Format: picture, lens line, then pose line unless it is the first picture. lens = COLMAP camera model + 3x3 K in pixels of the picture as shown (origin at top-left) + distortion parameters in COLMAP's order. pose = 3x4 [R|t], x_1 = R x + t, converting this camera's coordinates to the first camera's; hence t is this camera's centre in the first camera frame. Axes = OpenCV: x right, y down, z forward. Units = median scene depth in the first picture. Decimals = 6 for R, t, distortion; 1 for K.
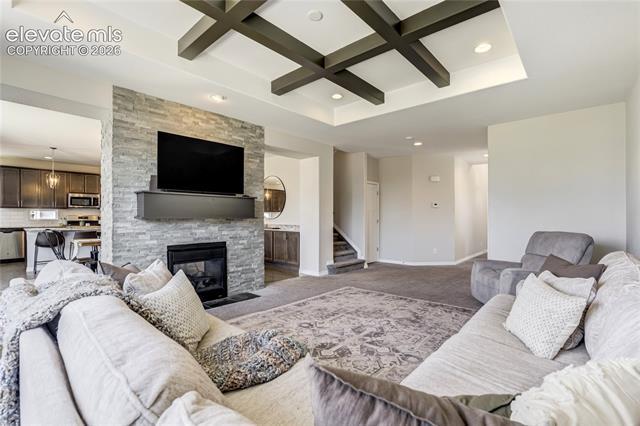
lens RADIAL K [[297.8, 0, 323.8], [0, 297.8, 212.4], [0, 0, 1]] dist [-0.042847, 0.014142]
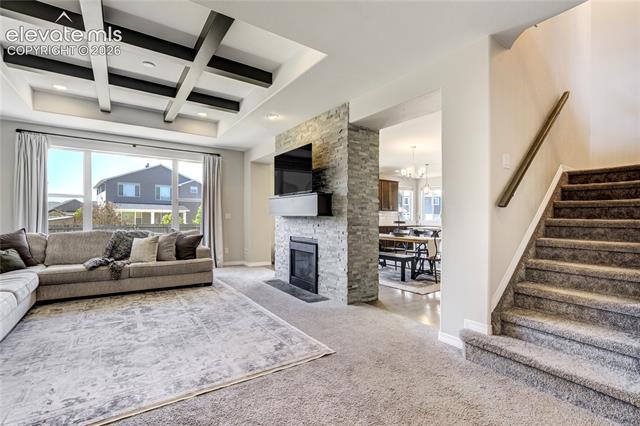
lens RADIAL K [[297.8, 0, 319.9], [0, 297.8, 213.5], [0, 0, 1]] dist [-0.042847, 0.014142]
pose [[-0.245490, -0.014835, -0.969286, 0.786090], [0.000473, 0.999881, -0.015424, 0.032328], [0.969399, -0.004245, -0.245454, 1.502587]]
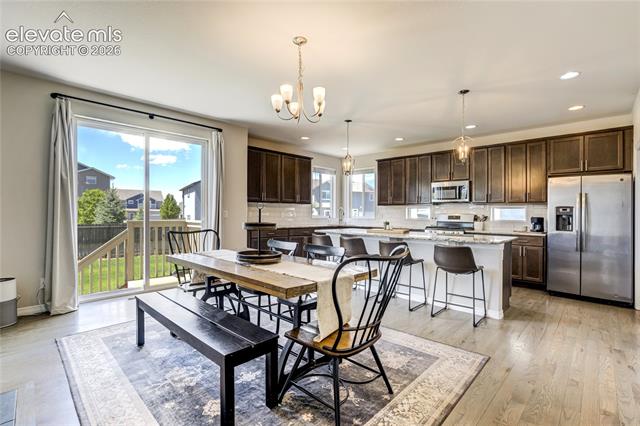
lens RADIAL K [[297.8, 0, 327.9], [0, 297.8, 217.2], [0, 0, 1]] dist [-0.042847, 0.014142]
pose [[-0.033049, 0.007844, -0.999423, -0.335227], [0.000176, 0.999969, 0.007842, 0.029143], [0.999454, 0.000084, -0.033049, 1.695525]]
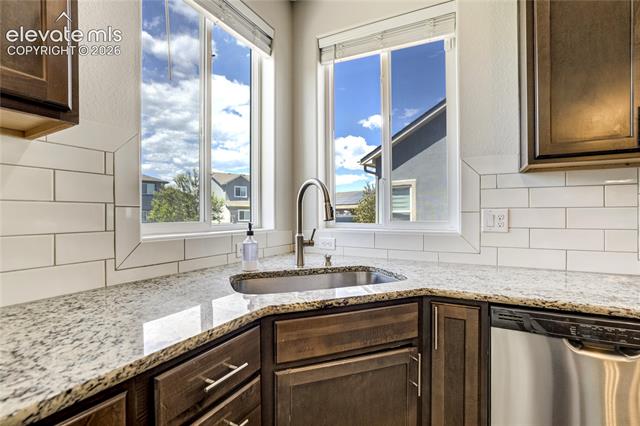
lens RADIAL K [[297.8, 0, 318.8], [0, 297.8, 209.7], [0, 0, 1]] dist [-0.042847, 0.014142]
pose [[0.226066, -0.017577, -0.973953, -1.934843], [0.009945, 0.999827, -0.015736, 0.023229], [0.974061, -0.006129, 0.226202, 1.645451]]
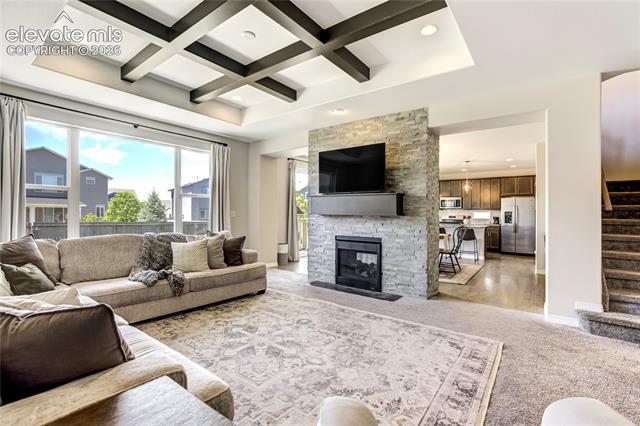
lens RADIAL K [[297.8, 0, 319.3], [0, 297.8, 208.2], [0, 0, 1]] dist [-0.042847, 0.014142]
pose [[0.066217, -0.020214, -0.997600, 0.814703], [-0.002237, 0.999789, -0.020407, 0.020481], [0.997803, 0.003583, 0.066158, 0.858158]]
